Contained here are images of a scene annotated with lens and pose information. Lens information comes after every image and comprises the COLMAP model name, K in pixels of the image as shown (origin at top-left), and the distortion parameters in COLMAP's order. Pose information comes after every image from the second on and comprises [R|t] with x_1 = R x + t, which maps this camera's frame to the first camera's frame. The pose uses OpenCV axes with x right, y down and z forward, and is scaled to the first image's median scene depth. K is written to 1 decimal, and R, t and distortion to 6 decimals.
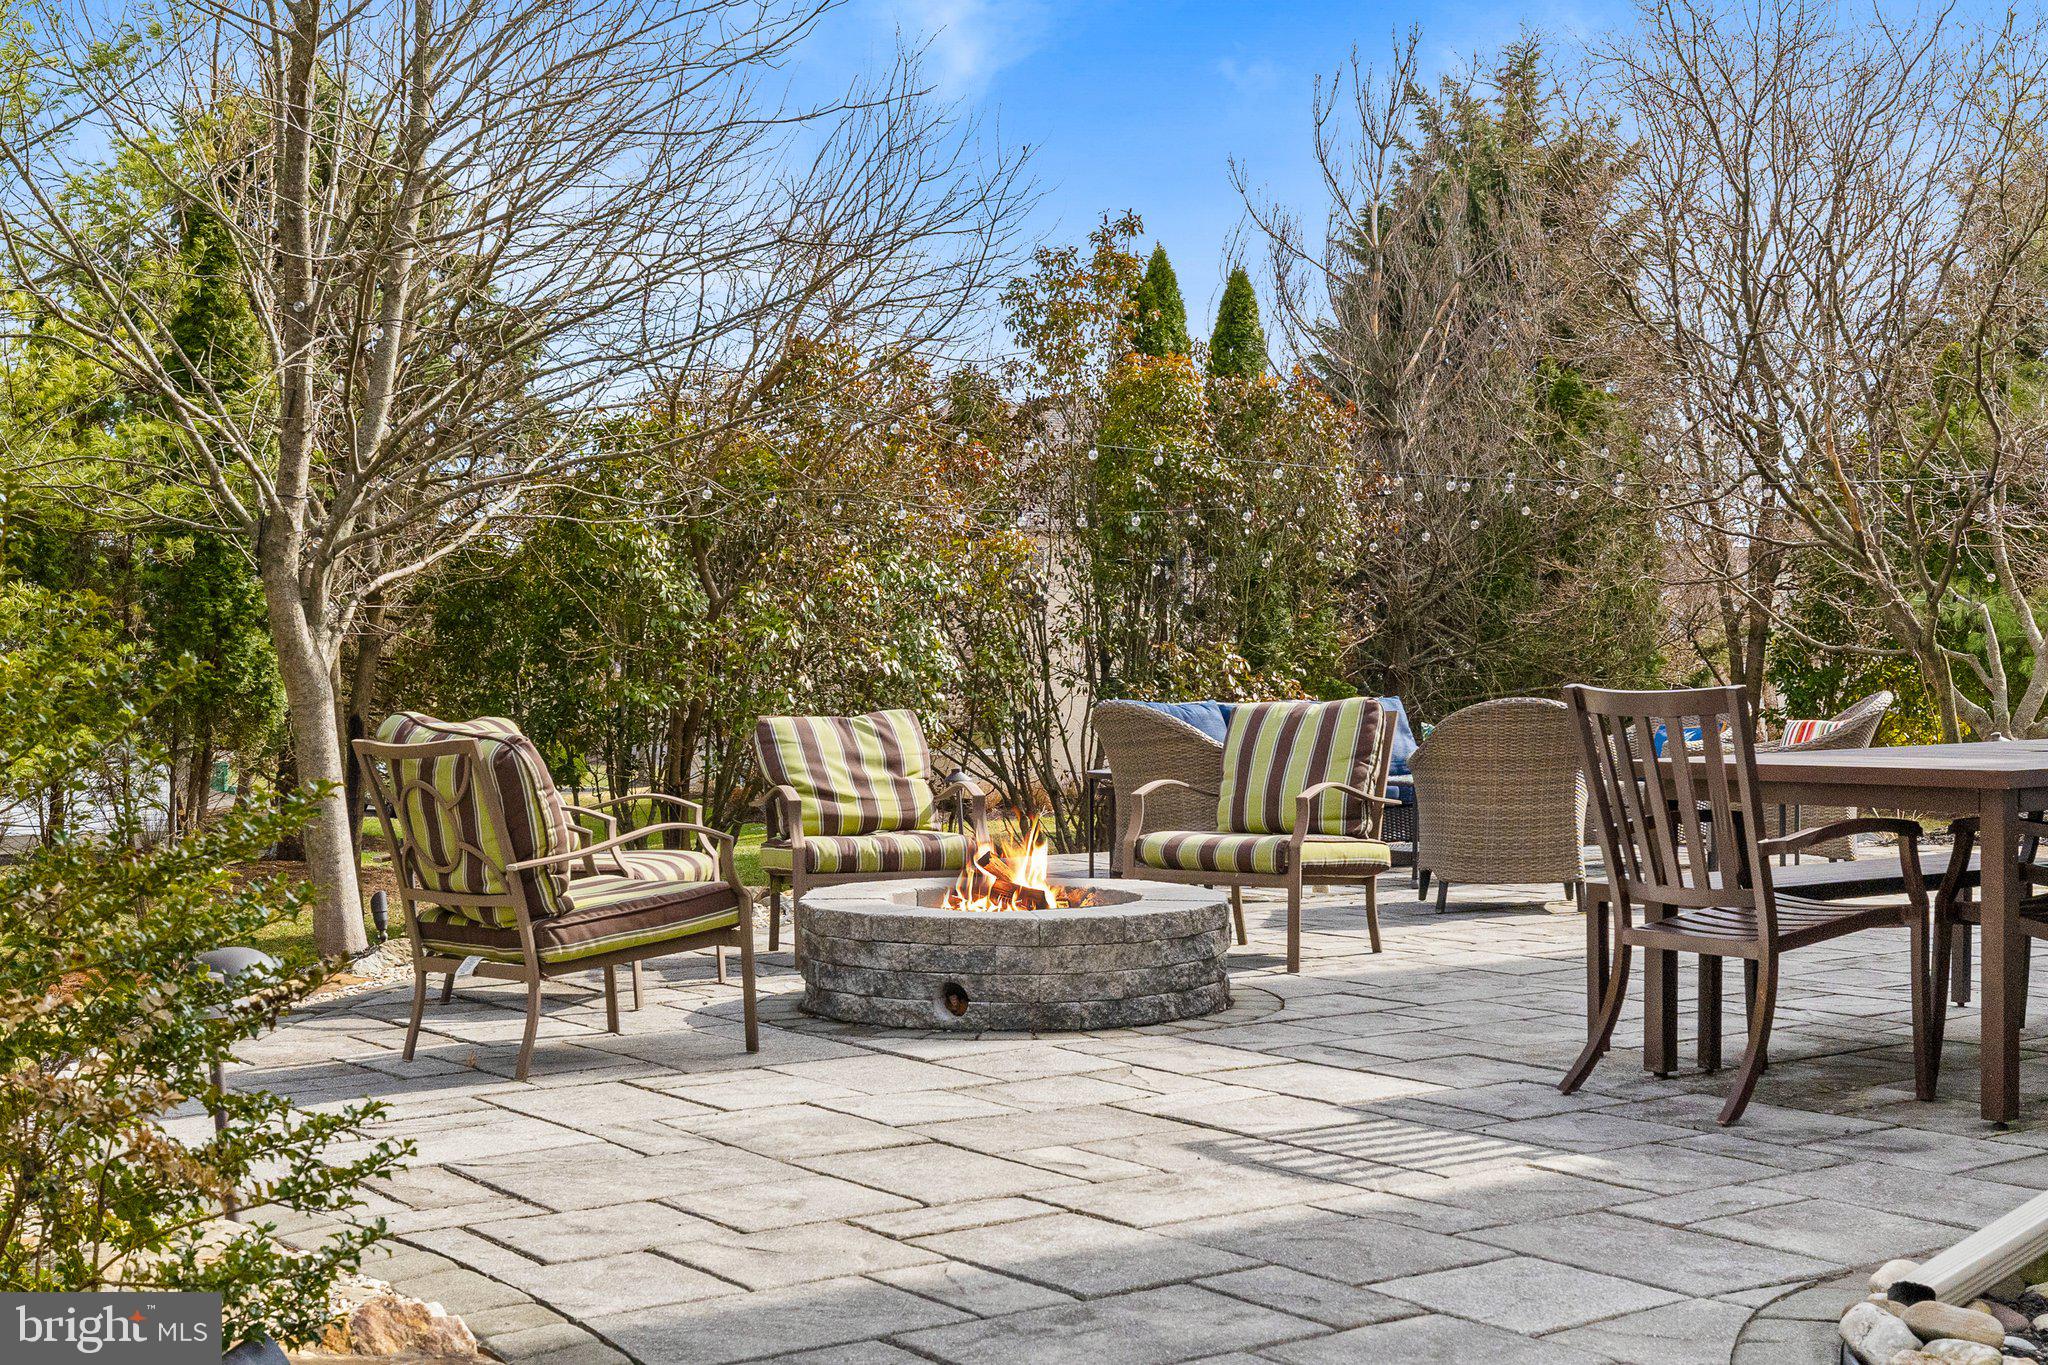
lens RADIAL K [[2527.1, 0, 1020.5], [0, 2527.1, 731.6], [0, 0, 1]] dist [-0.005211, -0.009253]
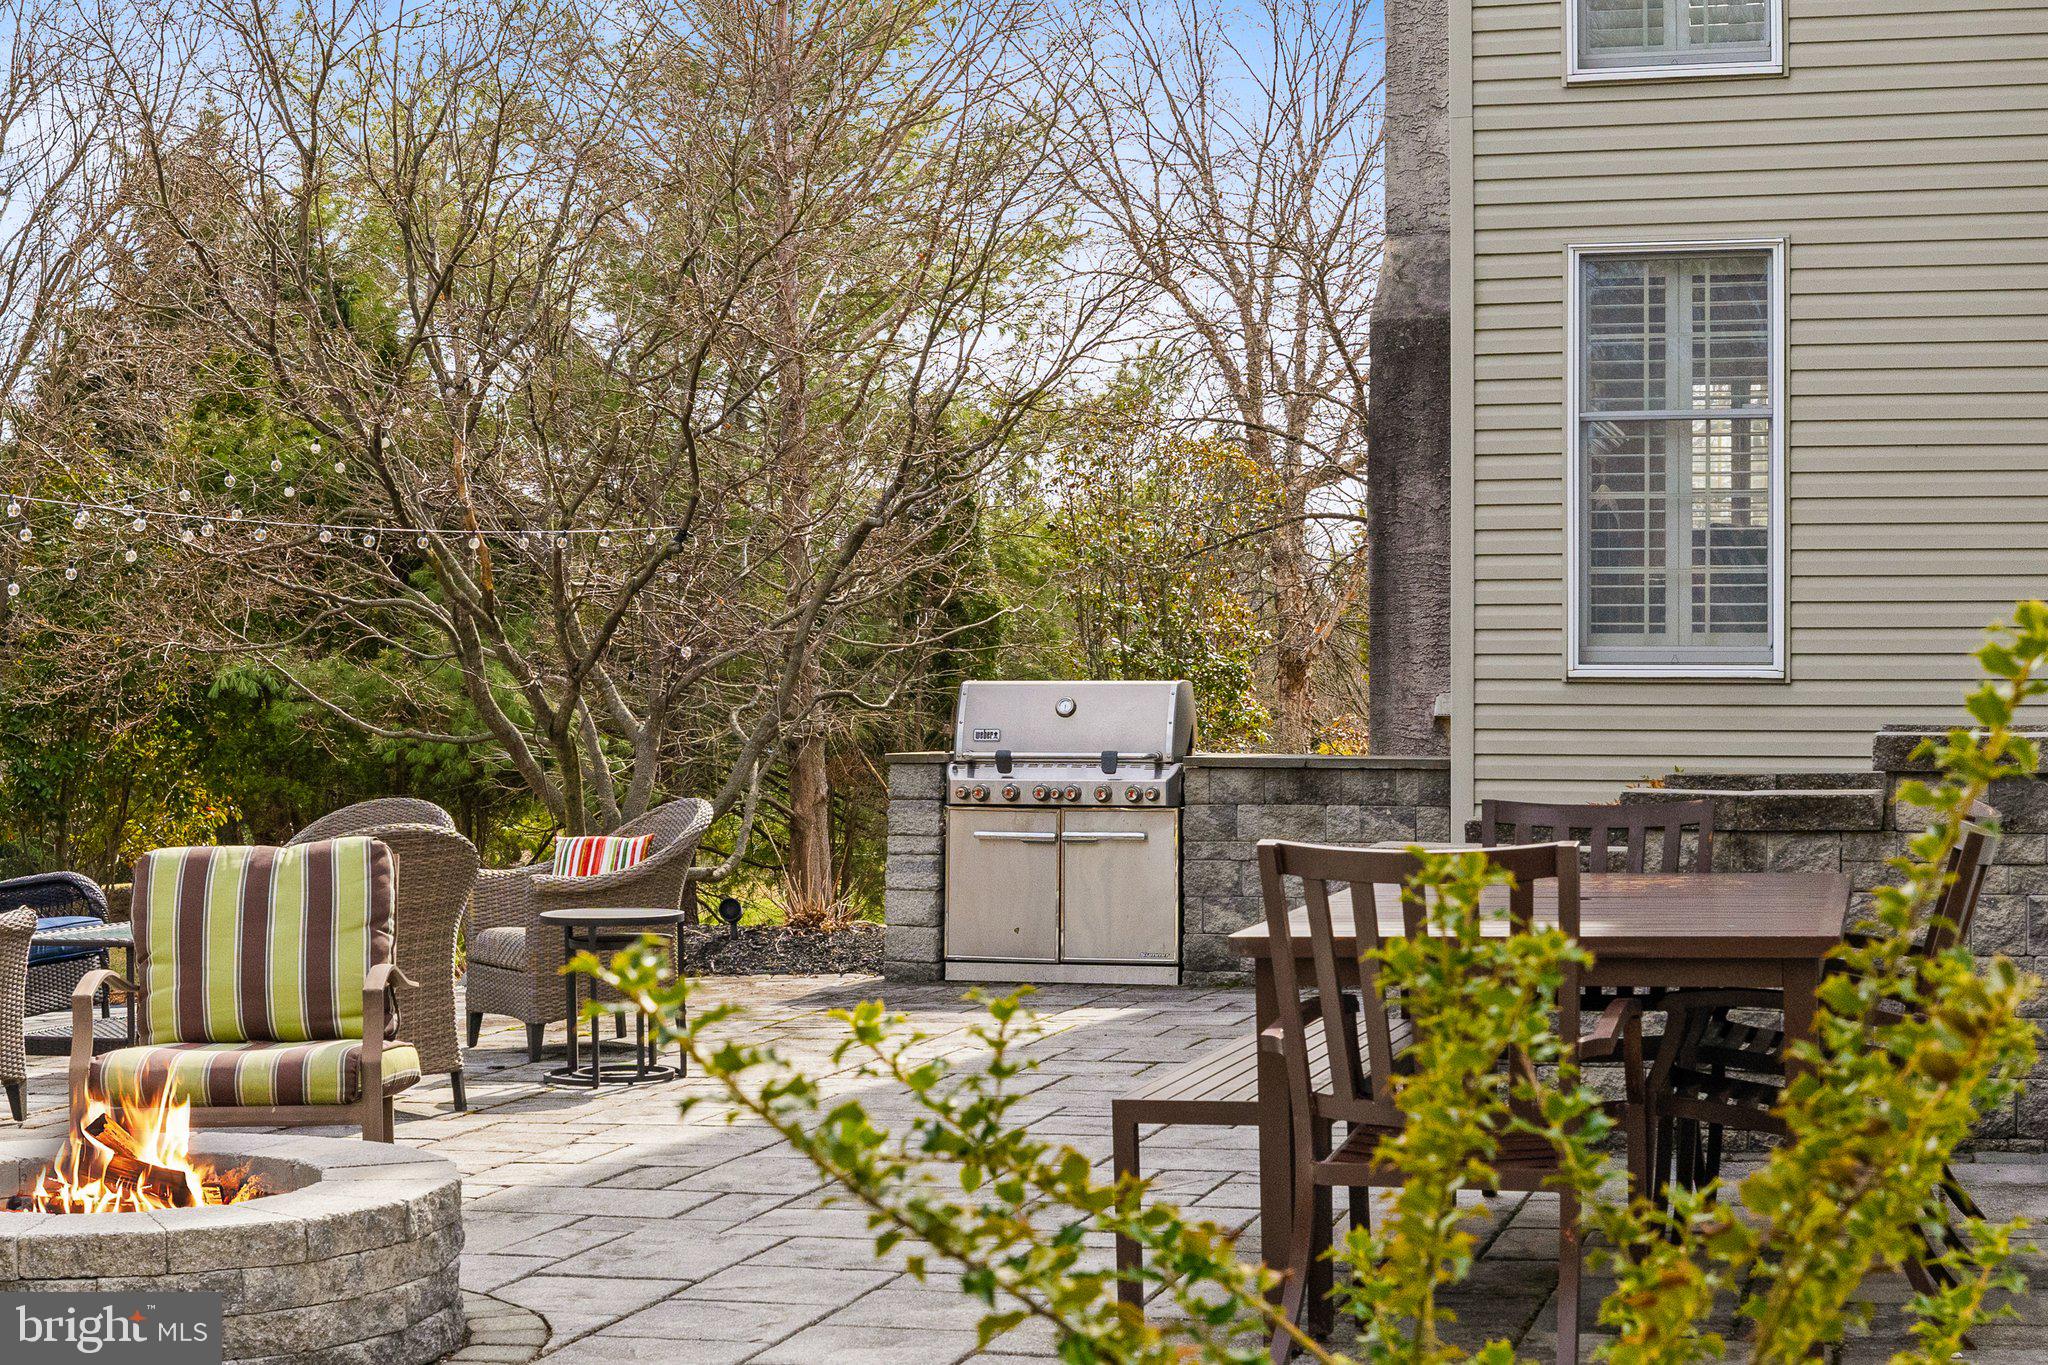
lens RADIAL K [[3148.7, 0, 1024.0], [0, 3148.7, 682.5], [0, 0, 1]] dist [-0.009907, -0.482914]
pose [[0.774331, 0.001980, 0.632778, -0.226572], [0.023894, 0.999190, -0.032366, -0.019683], [-0.632330, 0.040181, 0.773657, 0.176180]]
